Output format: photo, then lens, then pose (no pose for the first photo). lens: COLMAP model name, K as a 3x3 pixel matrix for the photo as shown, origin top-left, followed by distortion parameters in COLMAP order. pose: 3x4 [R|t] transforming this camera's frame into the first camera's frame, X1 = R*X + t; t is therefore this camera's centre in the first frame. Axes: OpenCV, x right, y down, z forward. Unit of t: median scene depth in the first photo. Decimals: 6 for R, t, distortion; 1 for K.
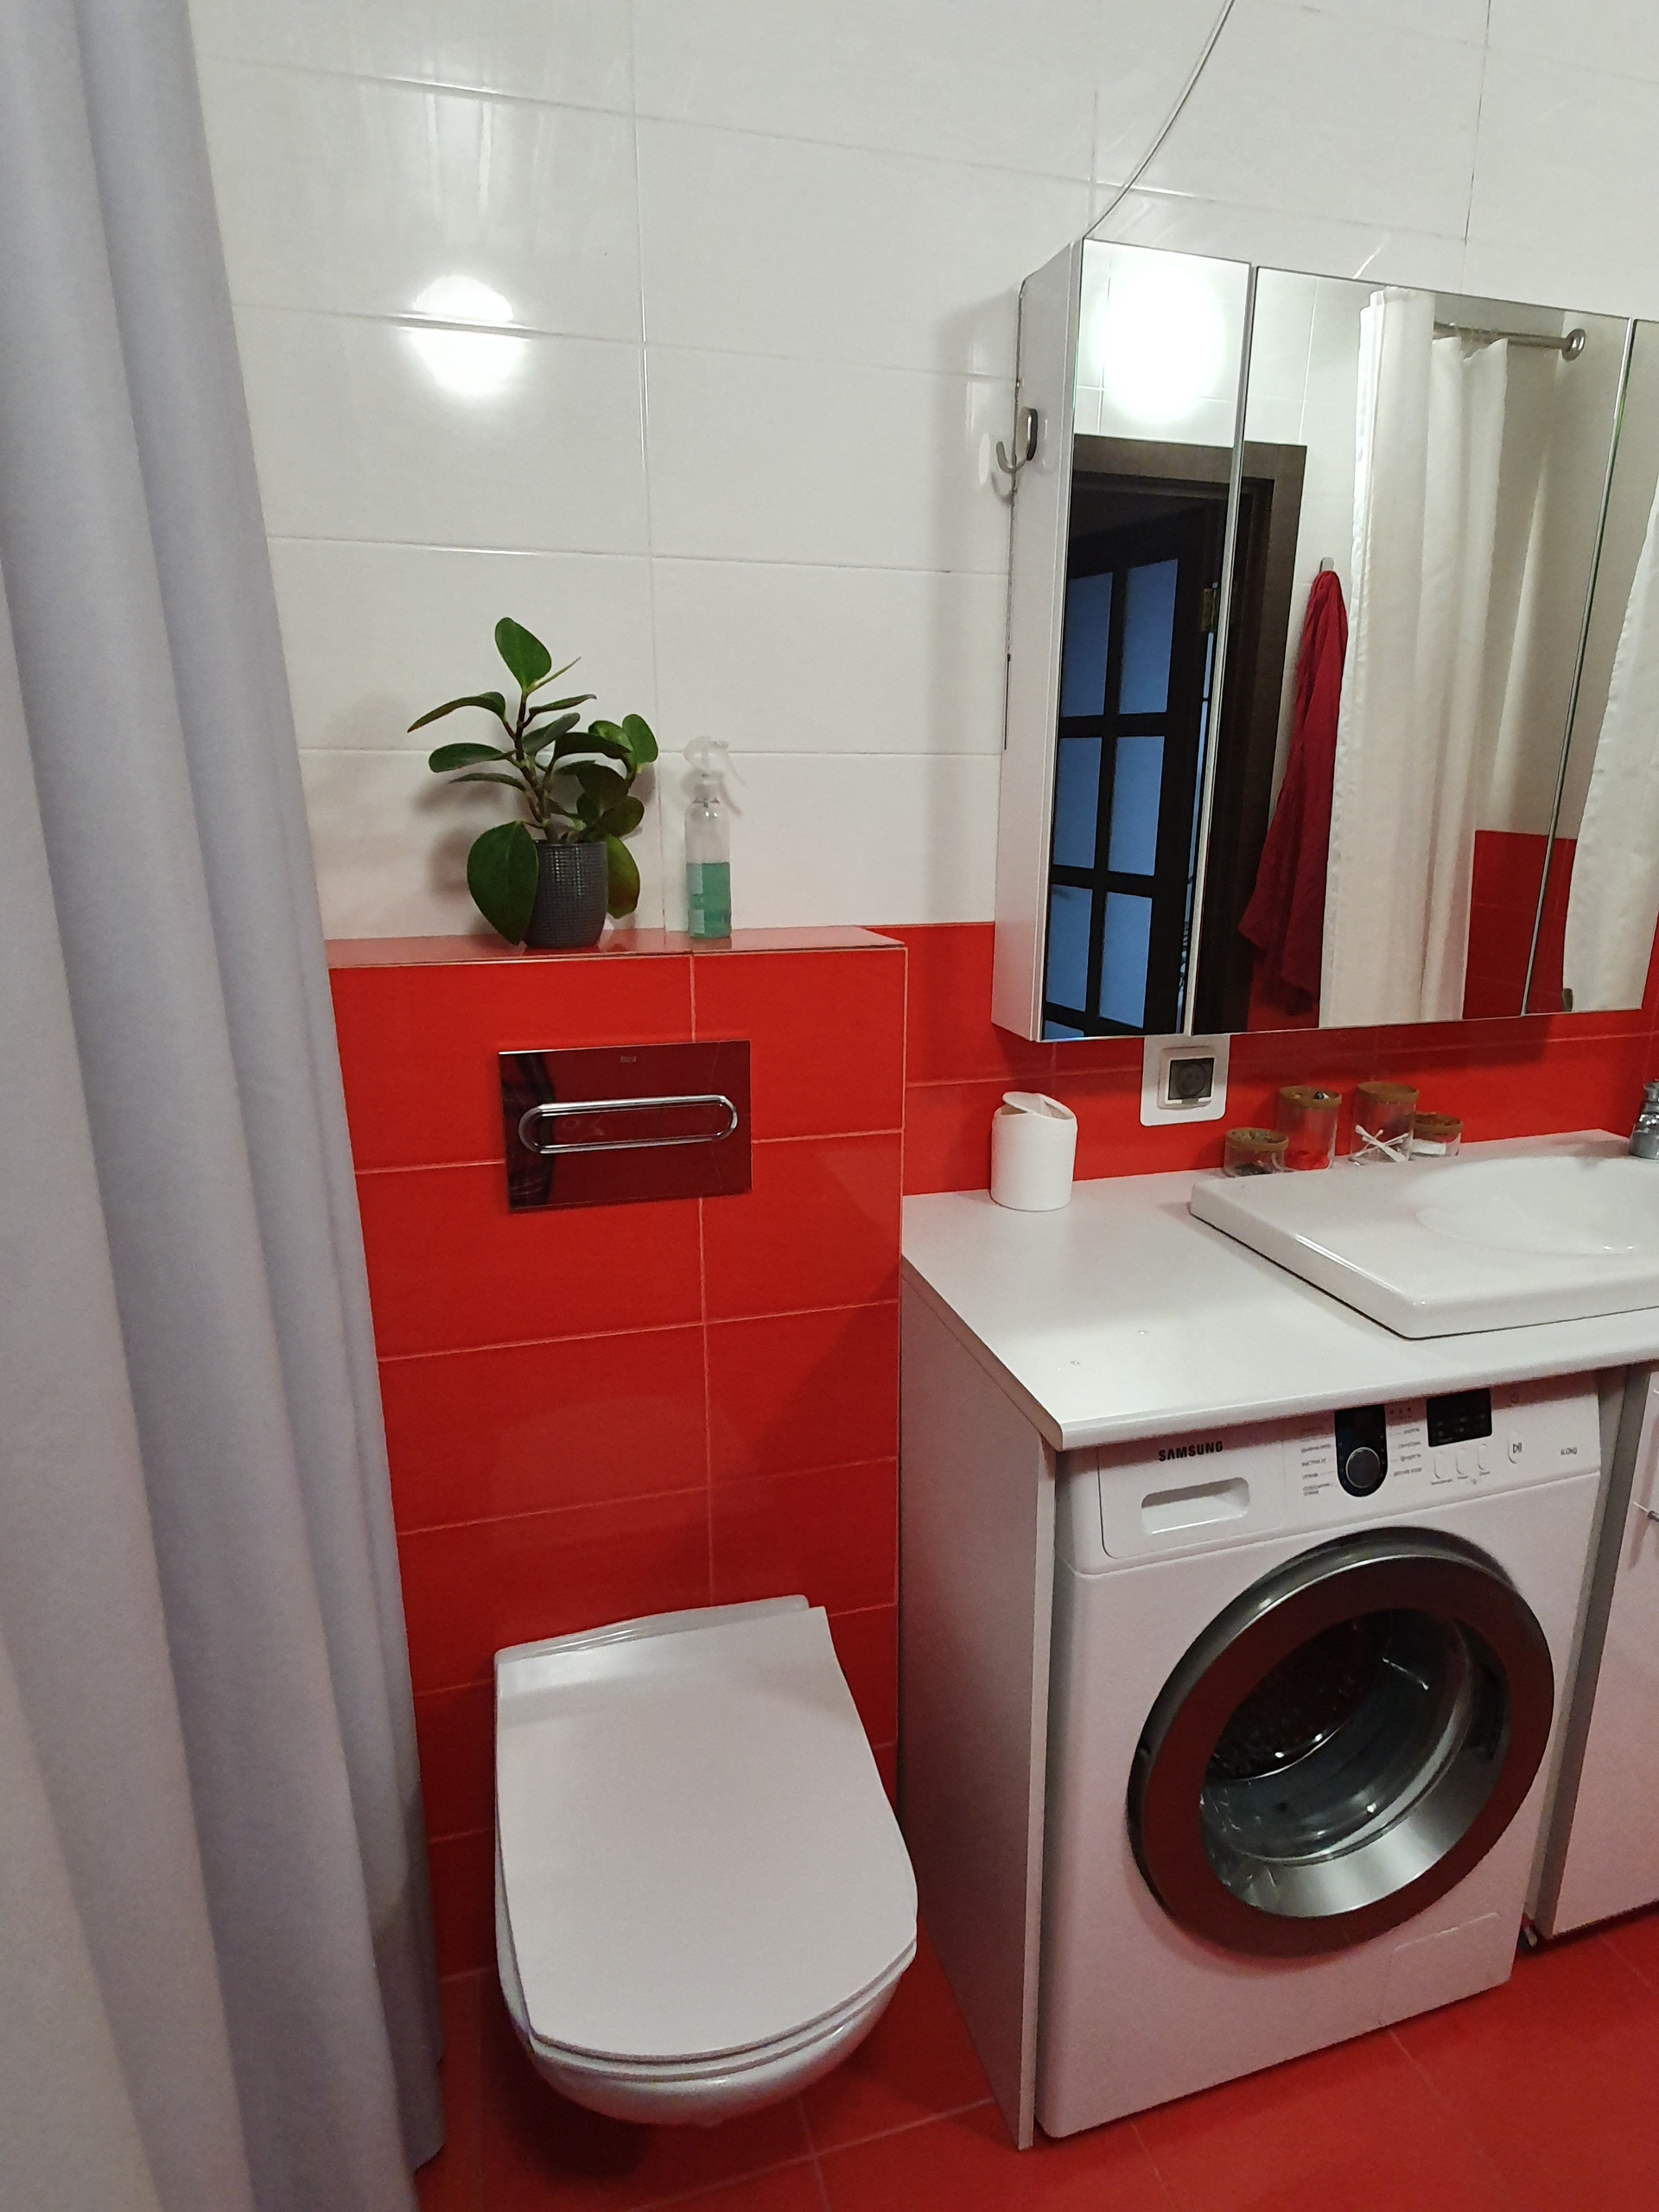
lens RADIAL K [[1220.0, 0, 849.2], [0, 1220.0, 1111.1], [0, 0, 1]] dist [-0.001483, -0.002721]
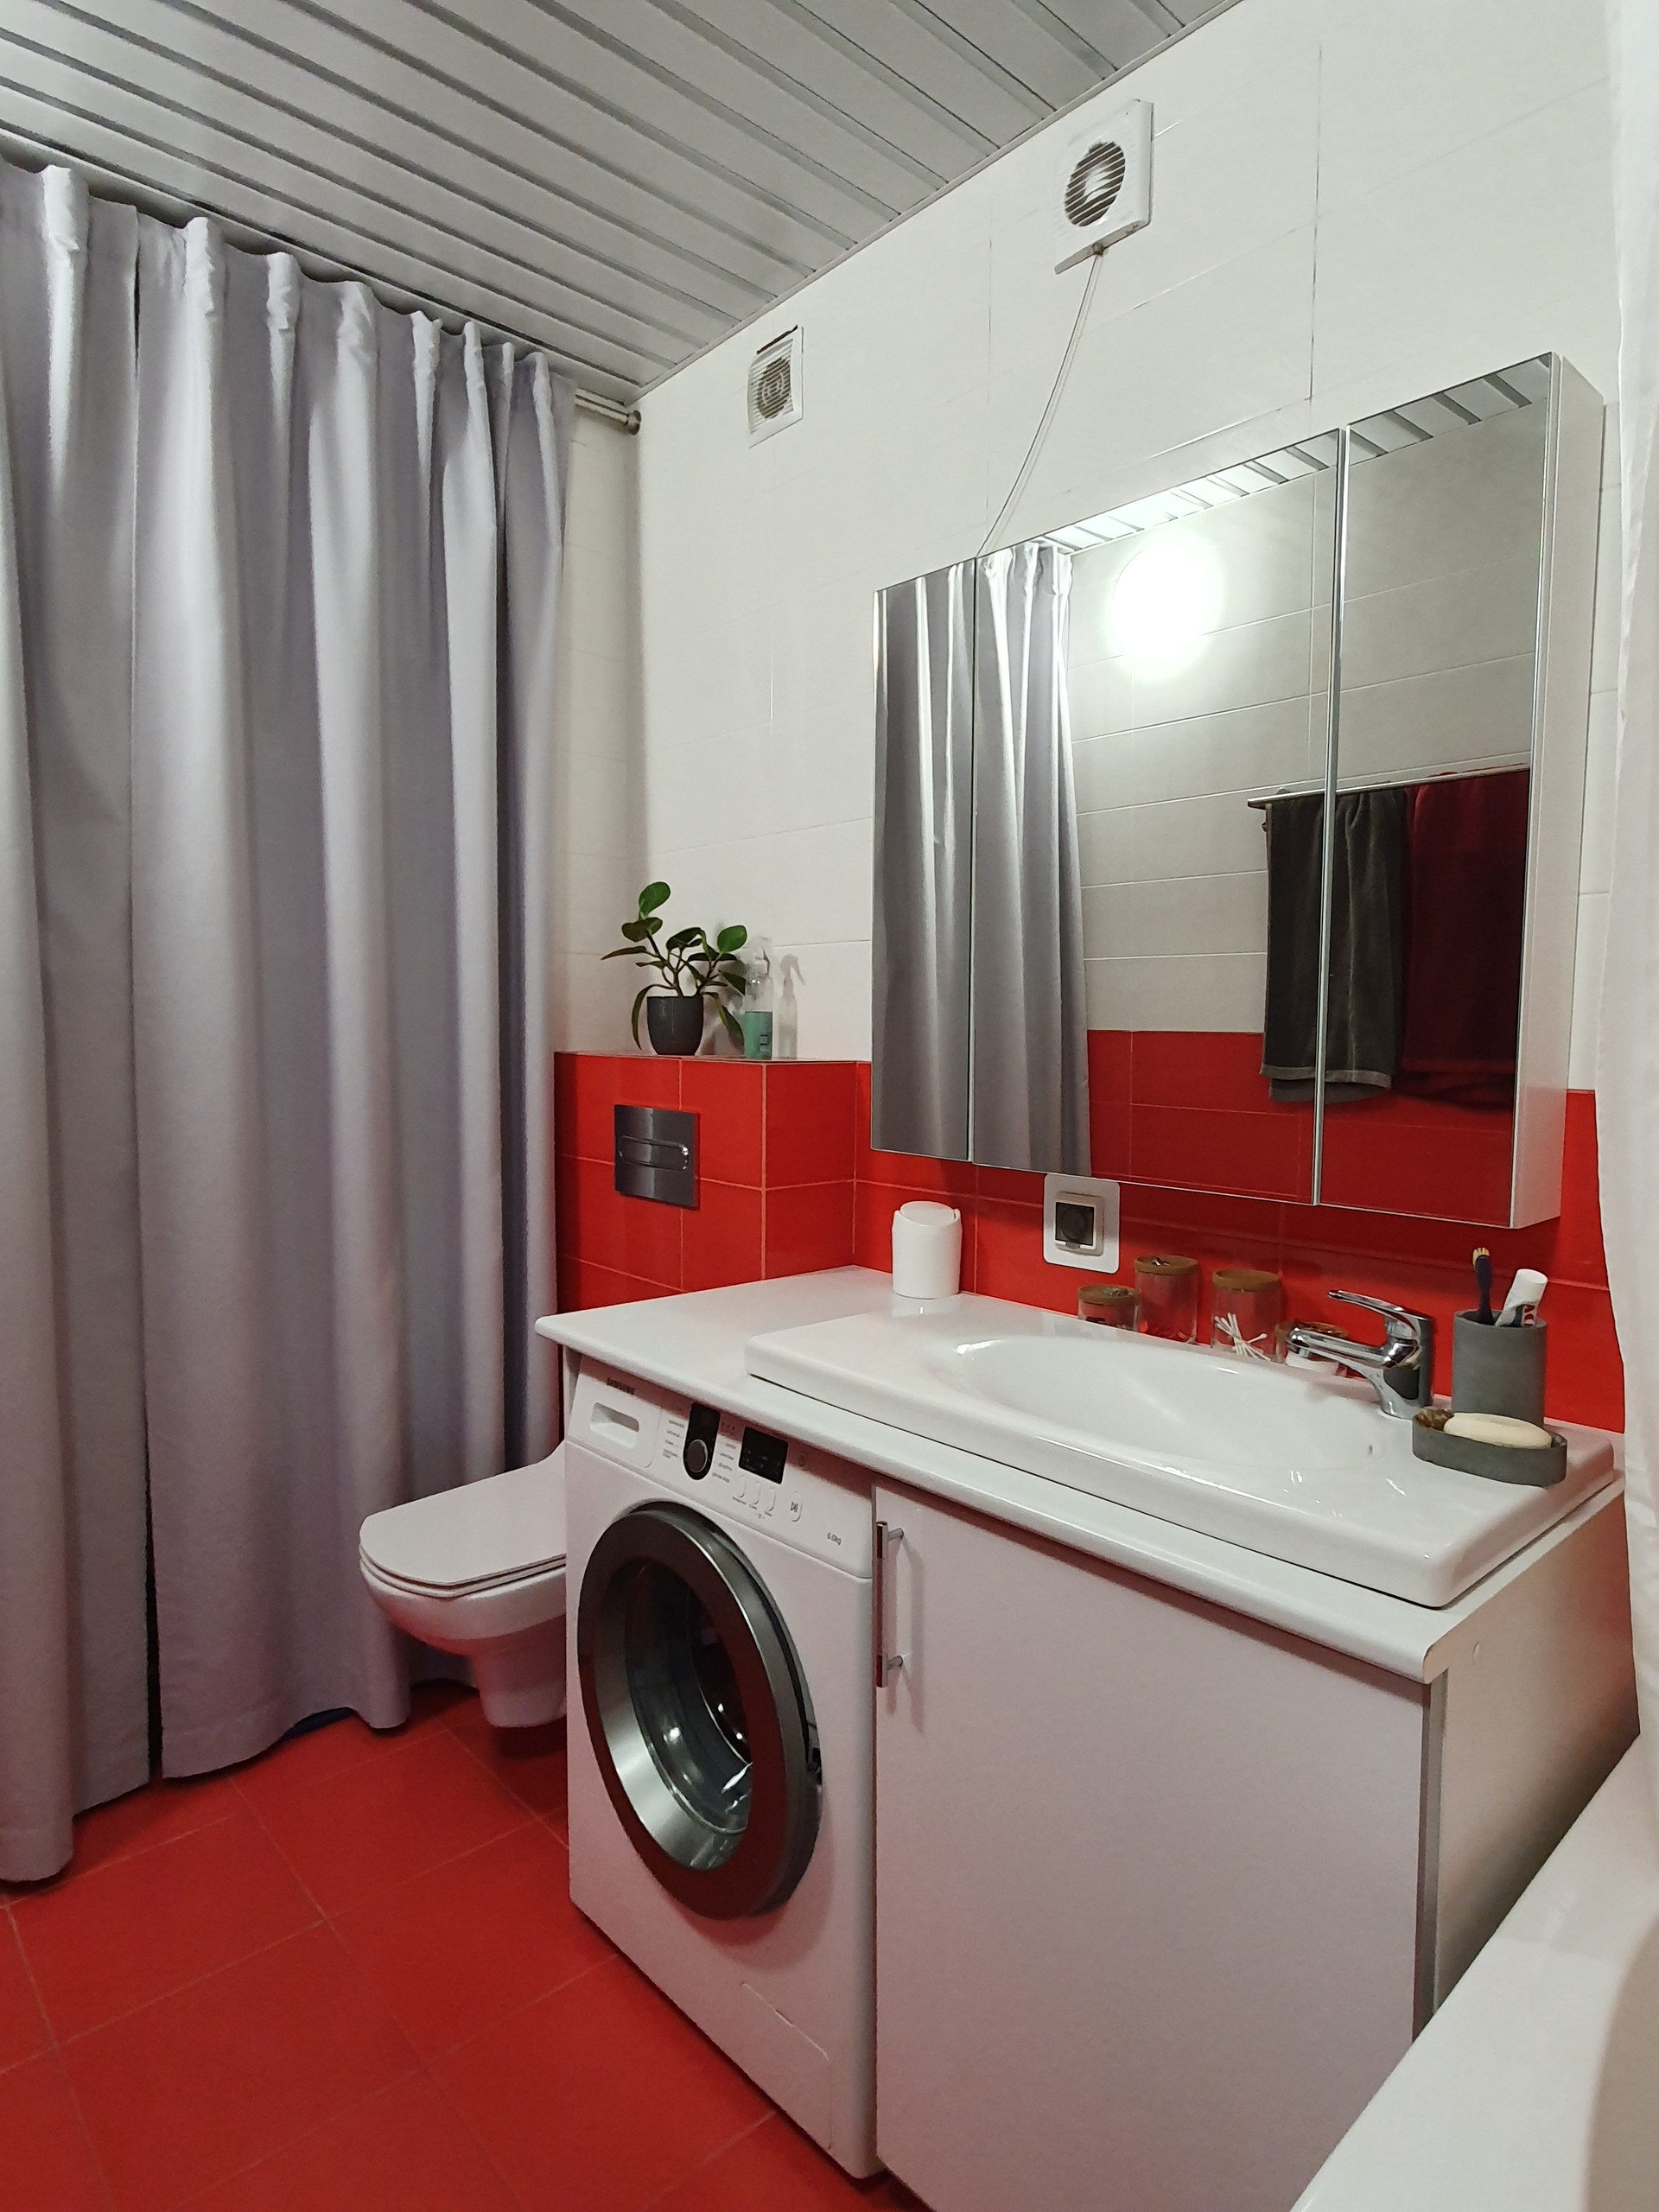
lens RADIAL K [[1252.5, 0, 847.0], [0, 1252.5, 1097.7], [0, 0, 1]] dist [0.000168, -0.003186]
pose [[0.445883, 0.061232, -0.892995, 1.201497], [-0.236998, 0.970127, -0.051815, -0.030578], [0.863146, 0.234741, 0.447075, 0.335307]]
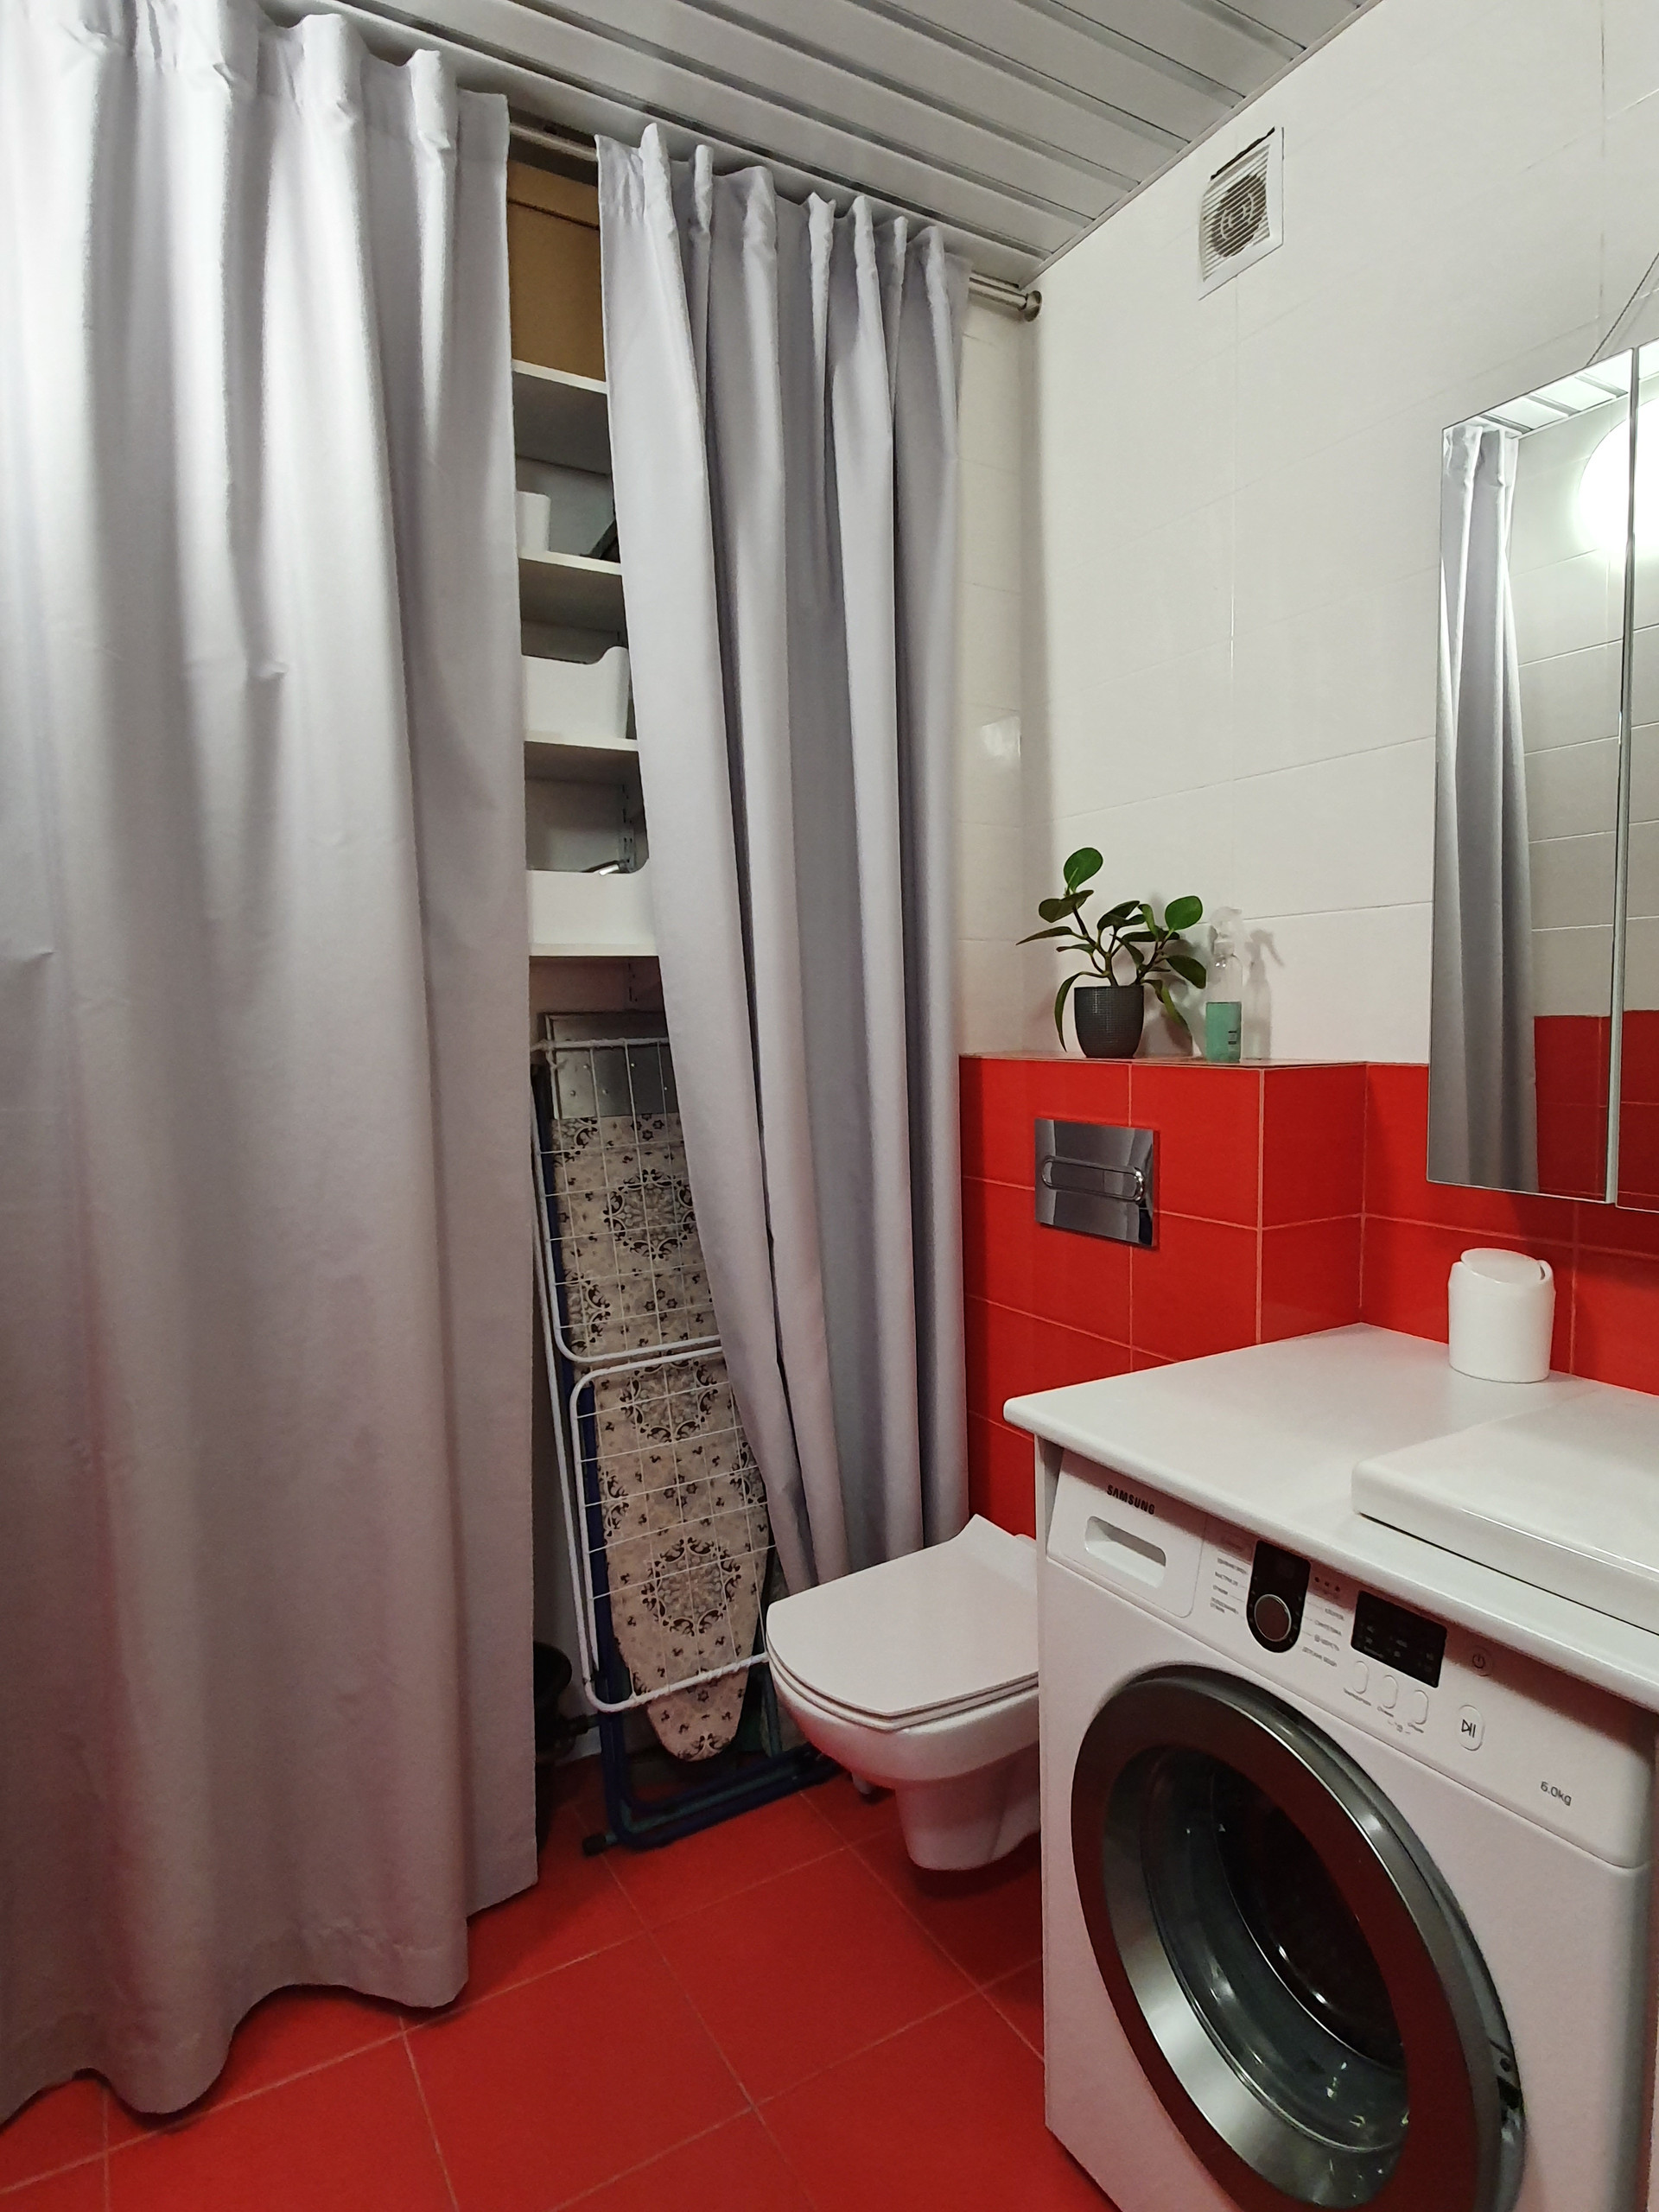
lens RADIAL K [[1235.2, 0, 839.0], [0, 1235.2, 1109.0], [0, 0, 1]] dist [-0.005276, -0.002940]
pose [[0.248931, 0.070684, -0.965939, 0.887880], [-0.233023, 0.972408, 0.011105, -0.012040], [0.940071, 0.222322, 0.258533, 0.265648]]
